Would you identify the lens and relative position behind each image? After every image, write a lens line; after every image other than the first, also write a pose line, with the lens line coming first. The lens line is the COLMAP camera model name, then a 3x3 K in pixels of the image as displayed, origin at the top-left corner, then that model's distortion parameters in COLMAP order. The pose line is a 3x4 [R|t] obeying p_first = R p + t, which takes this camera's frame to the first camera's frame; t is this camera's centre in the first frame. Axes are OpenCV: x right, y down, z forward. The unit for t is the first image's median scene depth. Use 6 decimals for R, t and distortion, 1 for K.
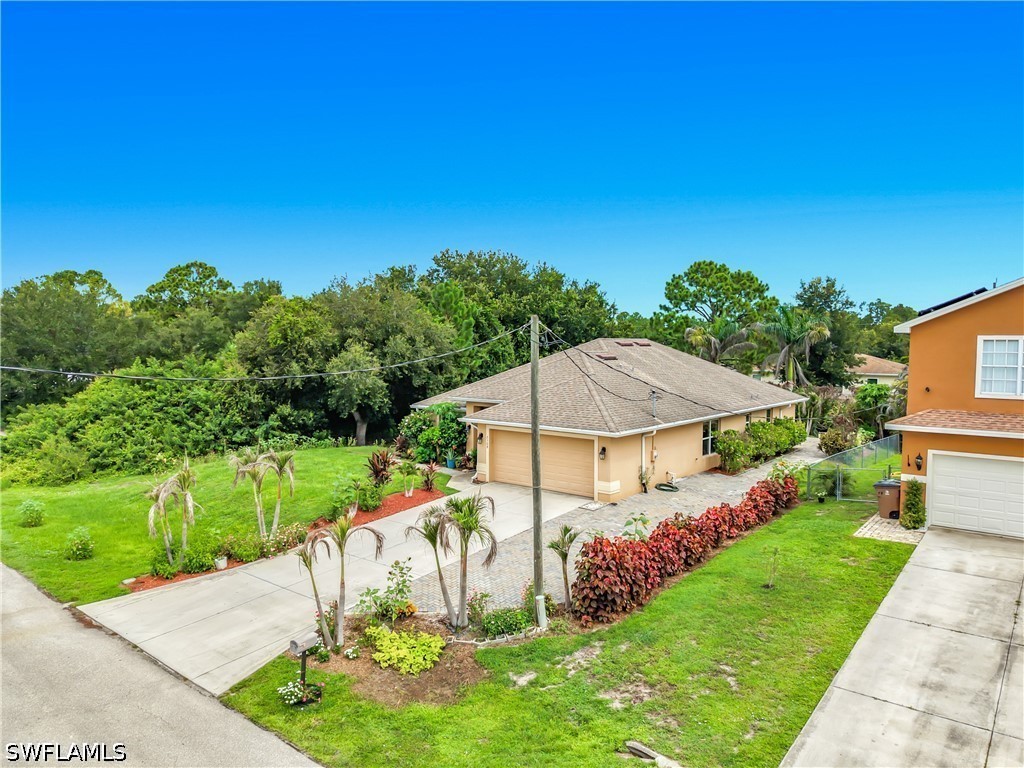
lens RADIAL K [[705.6, 0, 515.9], [0, 705.6, 379.4], [0, 0, 1]] dist [0.006804, -0.001807]
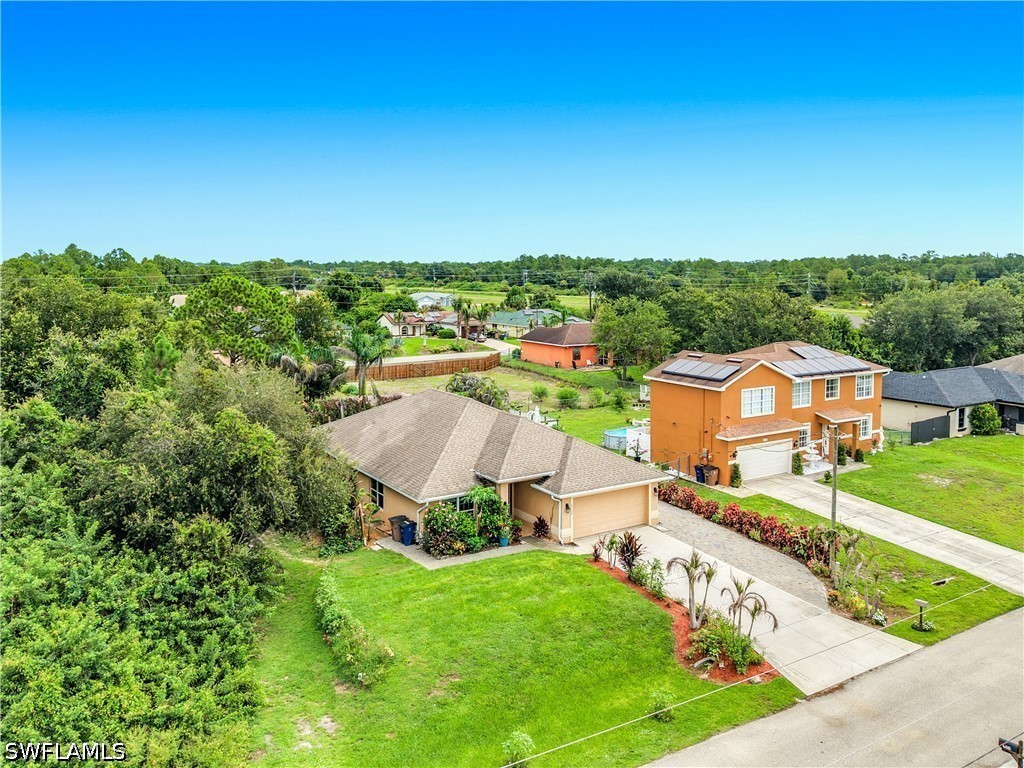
lens RADIAL K [[835.7, 0, 506.1], [0, 835.7, 306.3], [0, 0, 1]] dist [0.005862, -0.005118]
pose [[0.319306, -0.050299, 0.946316, -1.765938], [0.048878, 0.998135, 0.036561, -0.397700], [-0.946390, 0.034580, 0.321169, 0.770007]]
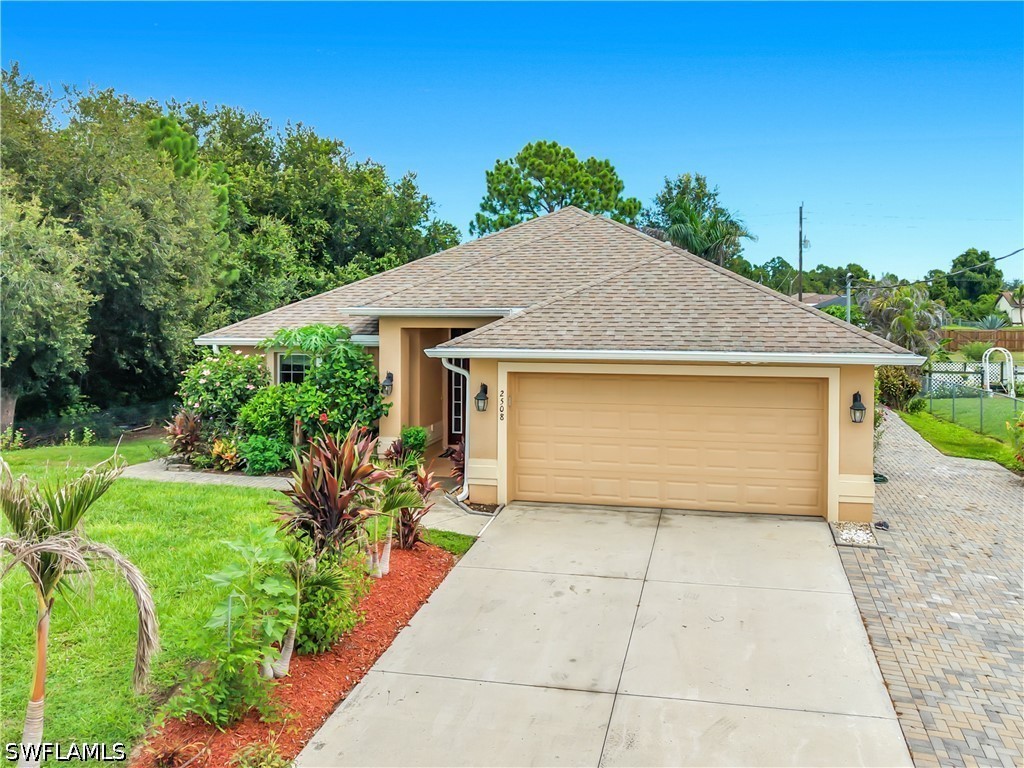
lens RADIAL K [[869.0, 0, 555.0], [0, 869.0, 319.4], [0, 0, 1]] dist [-0.002597, -0.007393]
pose [[0.885458, -0.011255, 0.464582, -0.299713], [0.025423, 0.999383, -0.024243, 0.064775], [-0.464023, 0.033277, 0.885198, 0.666244]]
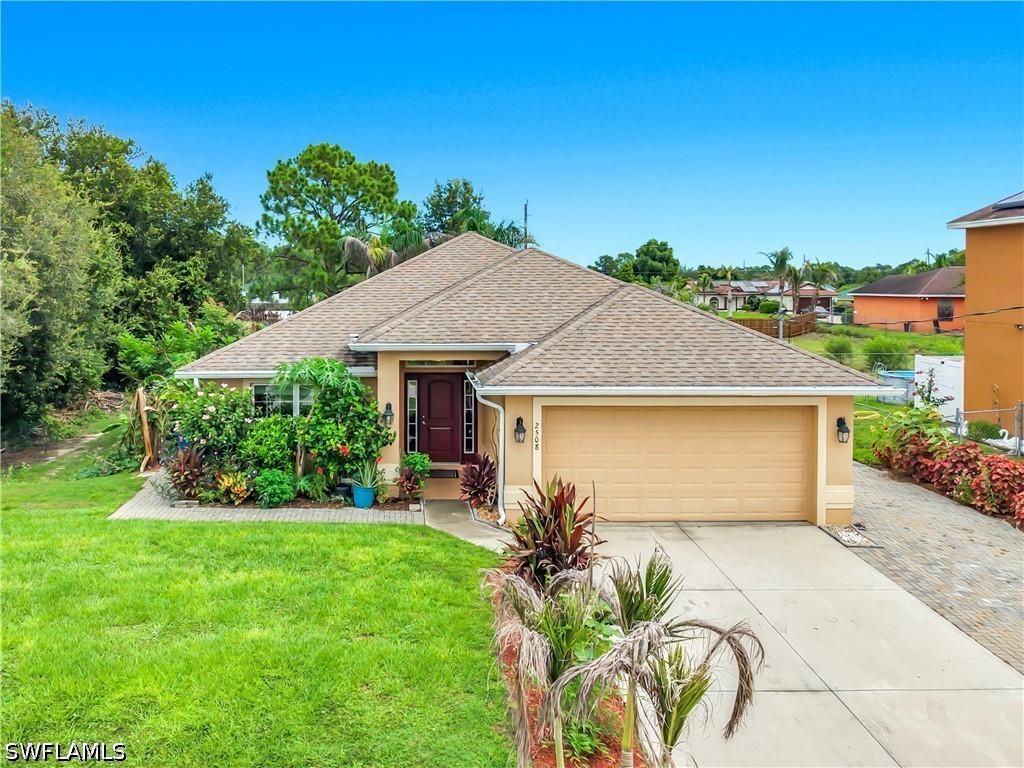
lens RADIAL K [[865.7, 0, 411.1], [0, 865.7, 298.7], [0, 0, 1]] dist [0.002709, -0.015688]
pose [[0.770955, -0.015107, 0.636711, -0.554896], [0.035840, 0.999164, -0.019689, 0.011815], [-0.635881, 0.037999, 0.770851, 0.763713]]
